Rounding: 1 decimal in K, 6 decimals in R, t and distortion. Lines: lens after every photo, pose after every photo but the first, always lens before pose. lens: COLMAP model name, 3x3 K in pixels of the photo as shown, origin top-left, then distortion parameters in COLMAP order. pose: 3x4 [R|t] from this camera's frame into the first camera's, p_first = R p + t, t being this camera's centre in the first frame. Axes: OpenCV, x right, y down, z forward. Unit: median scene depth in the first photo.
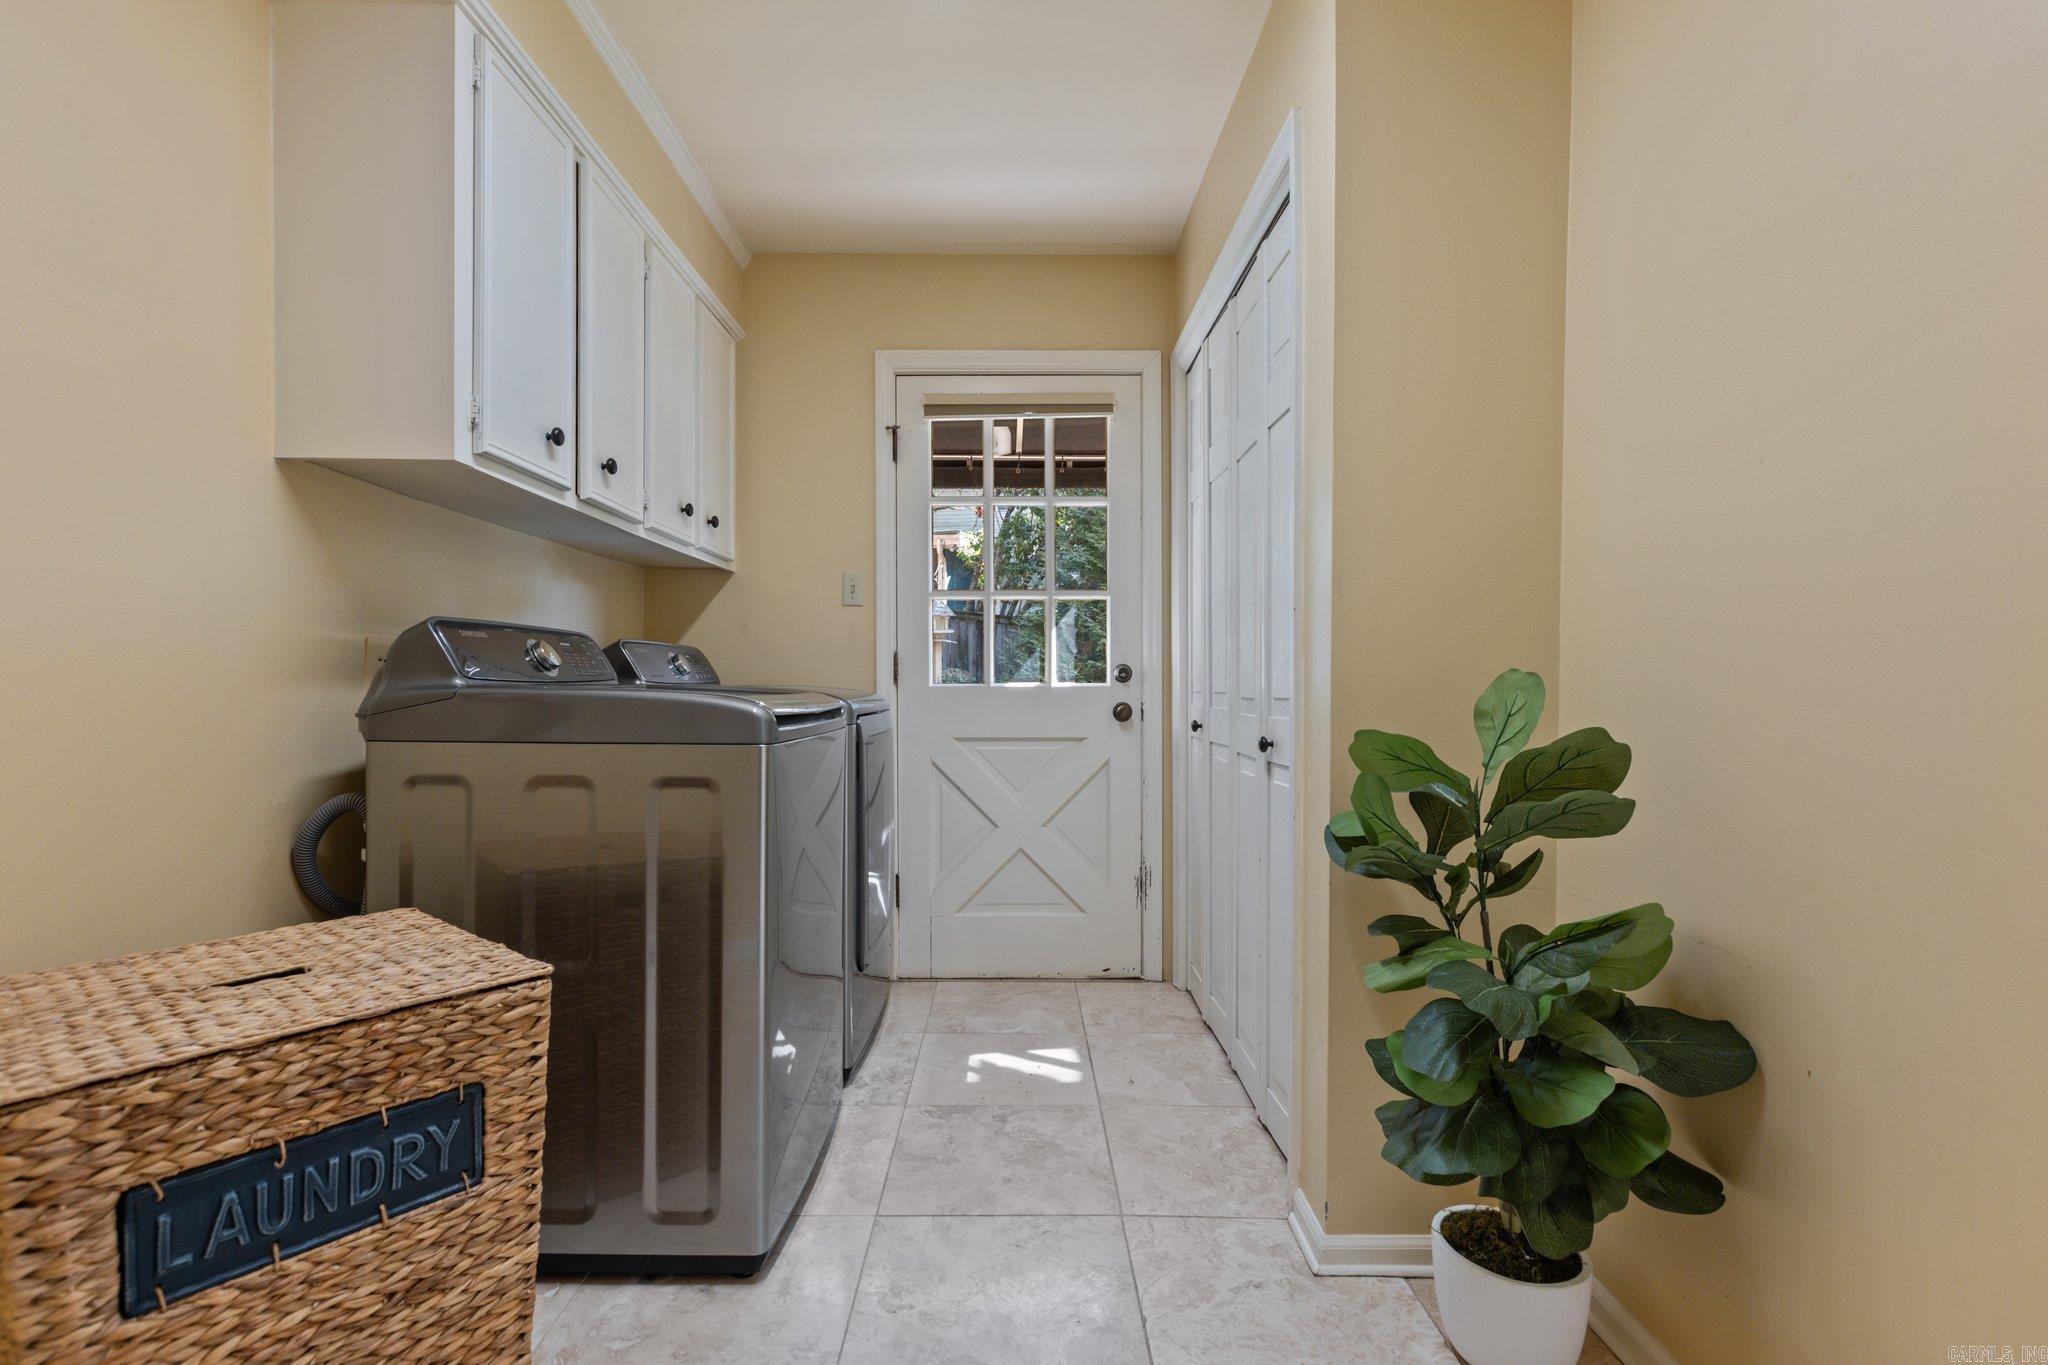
lens RADIAL K [[933.1, 0, 1023.1], [0, 933.1, 687.2], [0, 0, 1]] dist [0.004848, -0.000958]
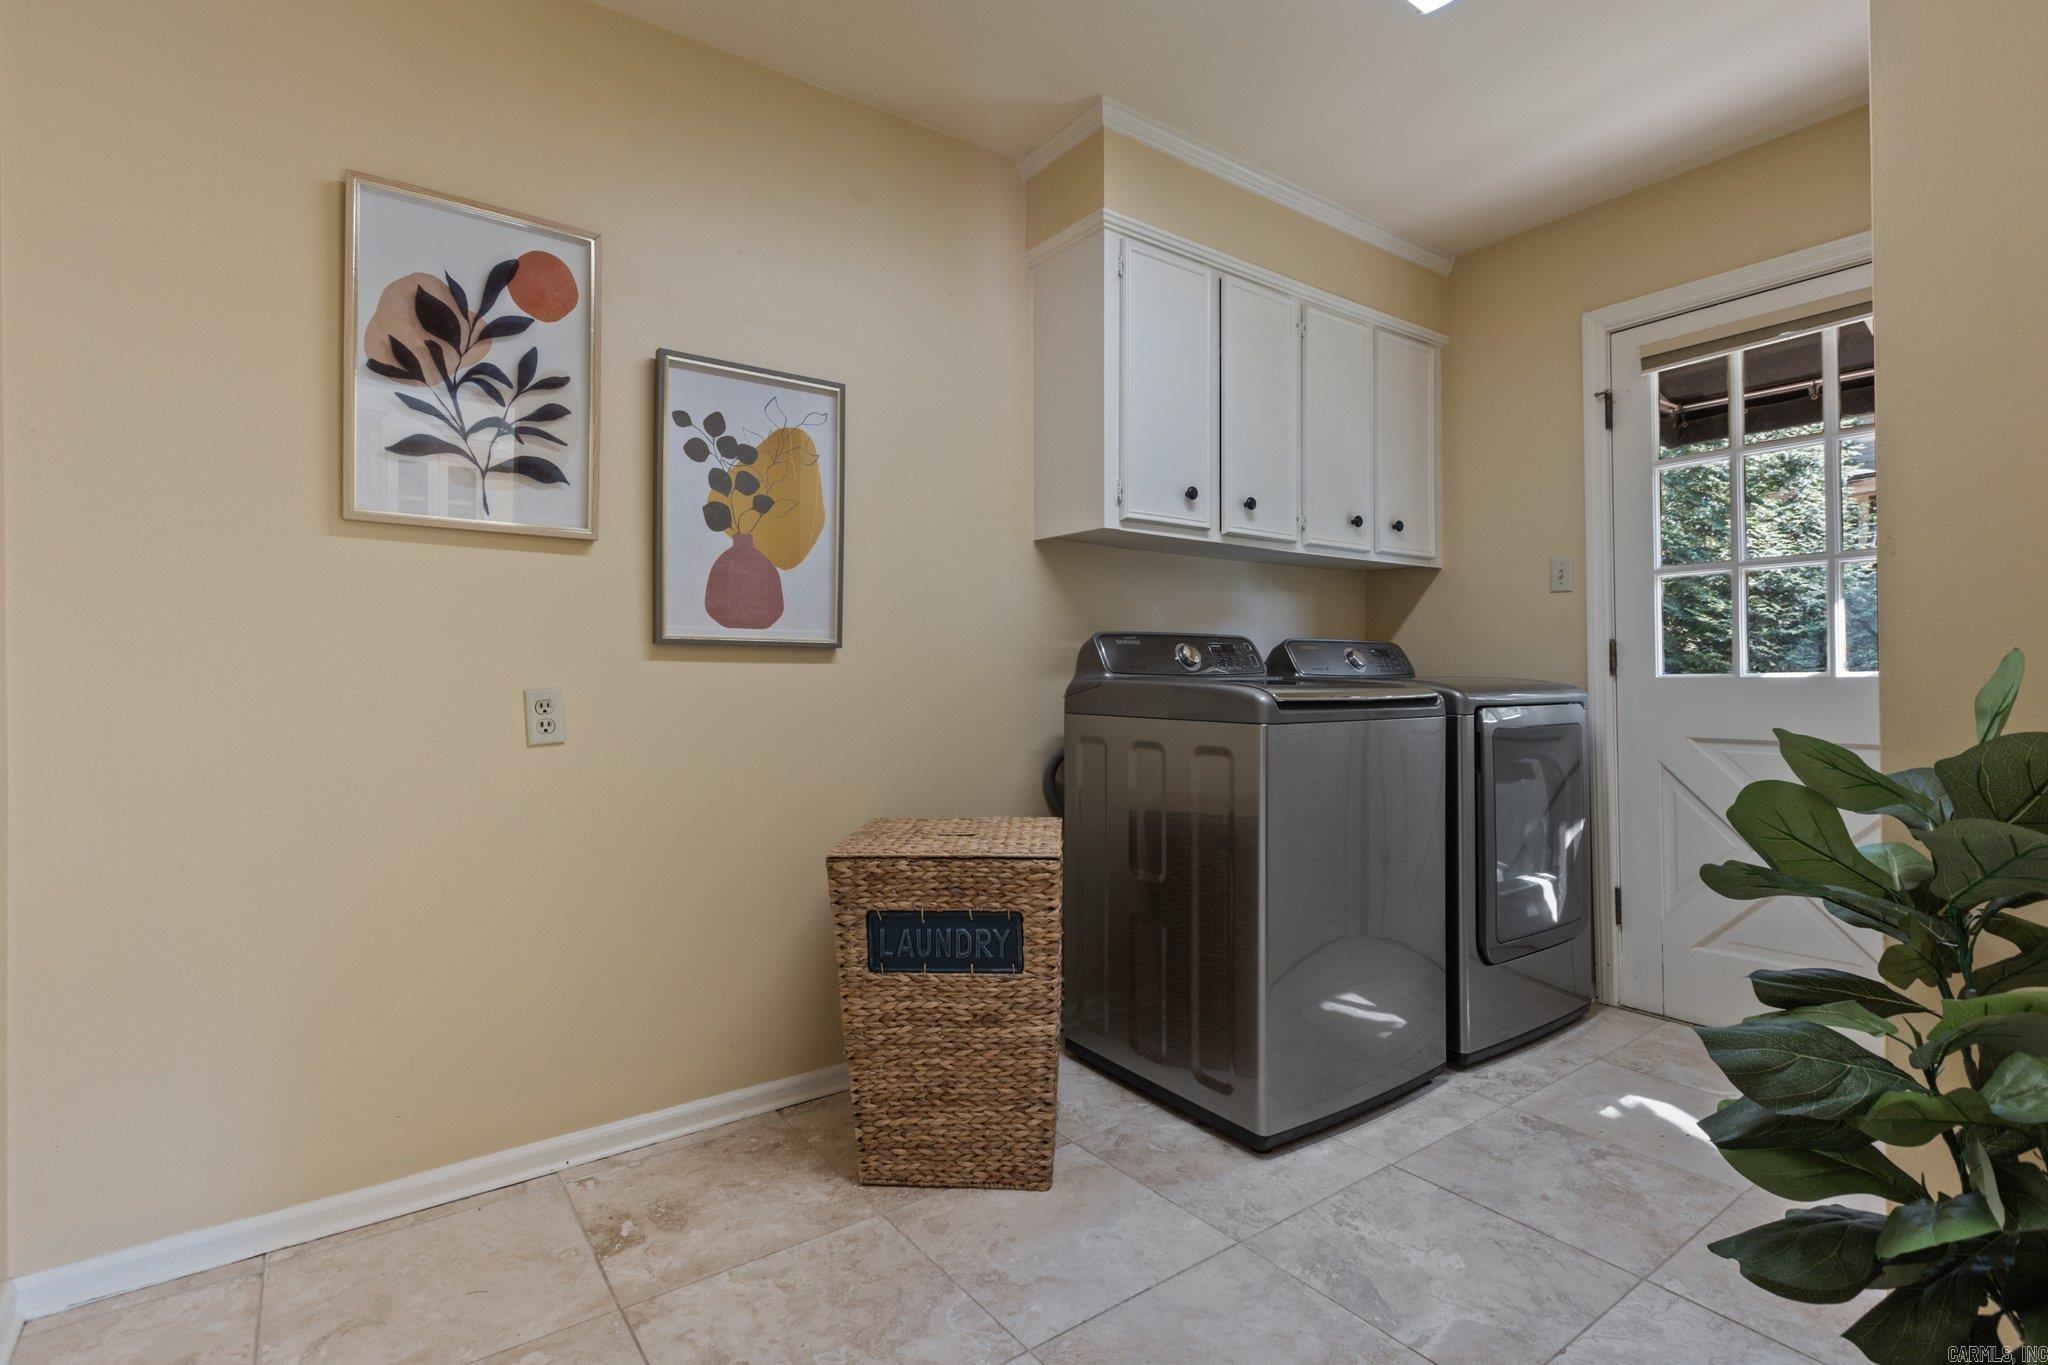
lens RADIAL K [[933.1, 0, 999.2], [0, 933.1, 661.9], [0, 0, 1]] dist [0.004848, -0.000958]
pose [[0.585096, -0.018110, -0.810762, 0.608414], [0.001604, 0.999775, -0.021175, 0.004828], [0.810963, 0.011089, 0.584993, -0.015954]]
